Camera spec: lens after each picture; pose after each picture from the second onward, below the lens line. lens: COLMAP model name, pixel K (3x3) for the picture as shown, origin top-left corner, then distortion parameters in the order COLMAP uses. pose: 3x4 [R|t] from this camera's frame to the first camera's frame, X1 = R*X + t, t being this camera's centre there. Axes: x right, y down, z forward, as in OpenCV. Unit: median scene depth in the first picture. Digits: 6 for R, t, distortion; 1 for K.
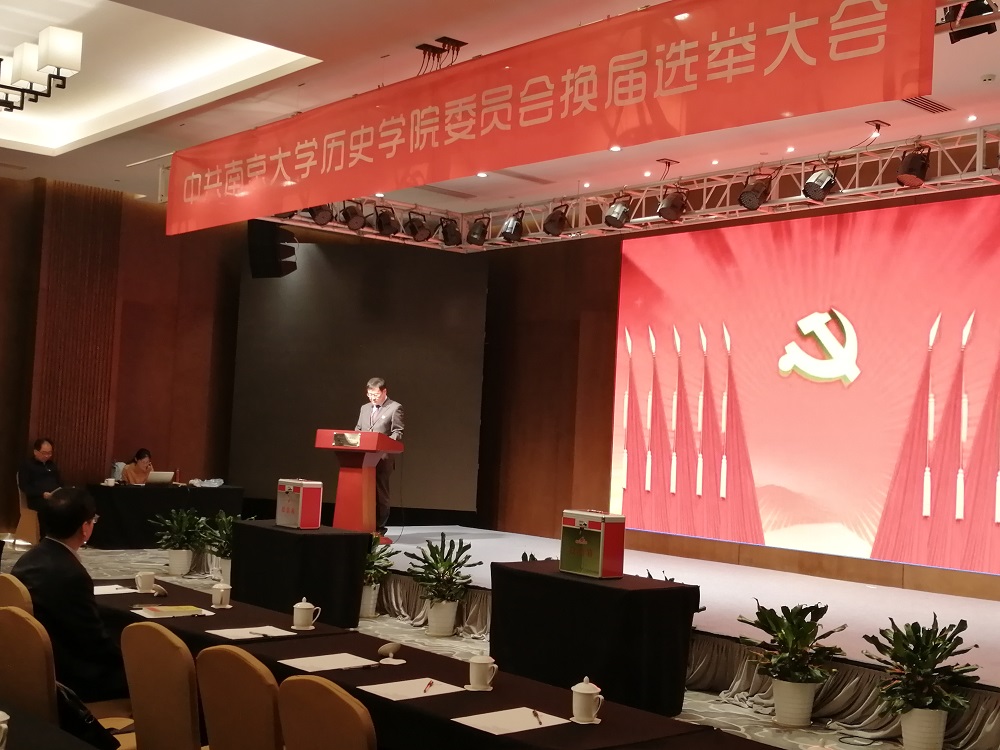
lens RADIAL K [[1230.3, 0, 498.5], [0, 1230.3, 374.9], [0, 0, 1]] dist [0.016479, 0.000000]
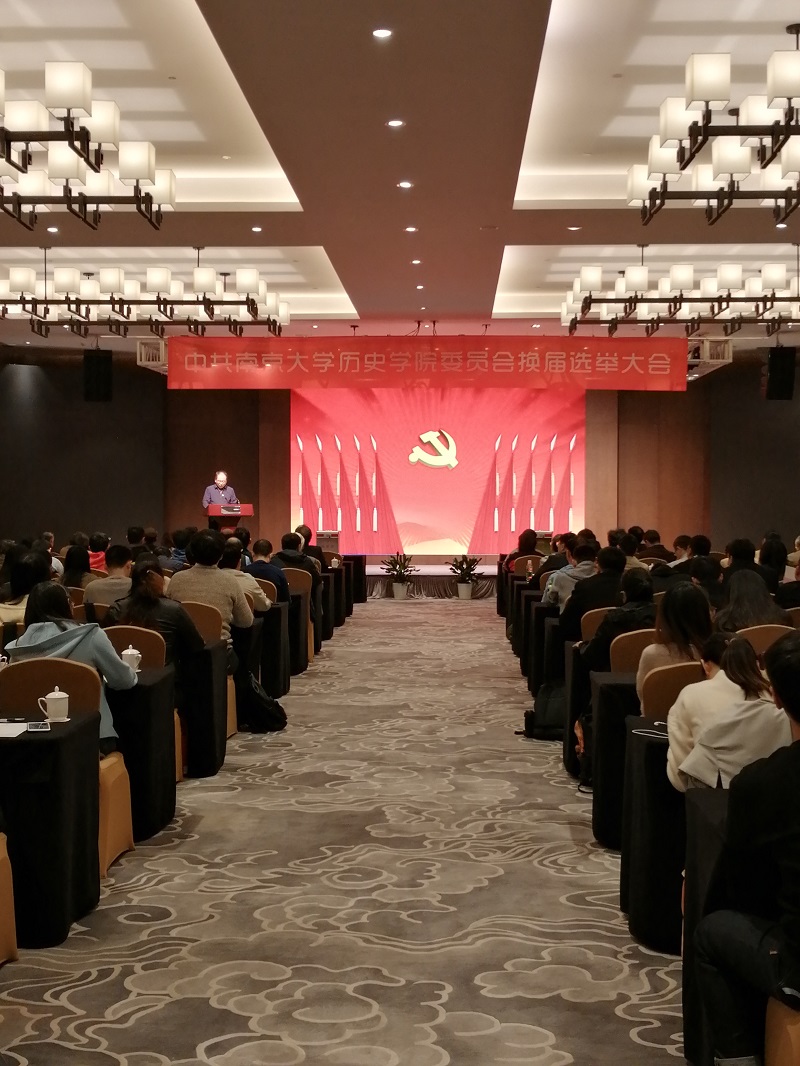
lens RADIAL K [[1435.6, 0, 407.0], [0, 1435.6, 535.8], [0, 0, 1]] dist [0.069526, 0.000000]
pose [[0.681648, -0.066610, 0.728642, -1.520704], [-0.003530, 0.995537, 0.094311, -0.107071], [-0.731672, -0.066859, 0.678370, -0.541989]]
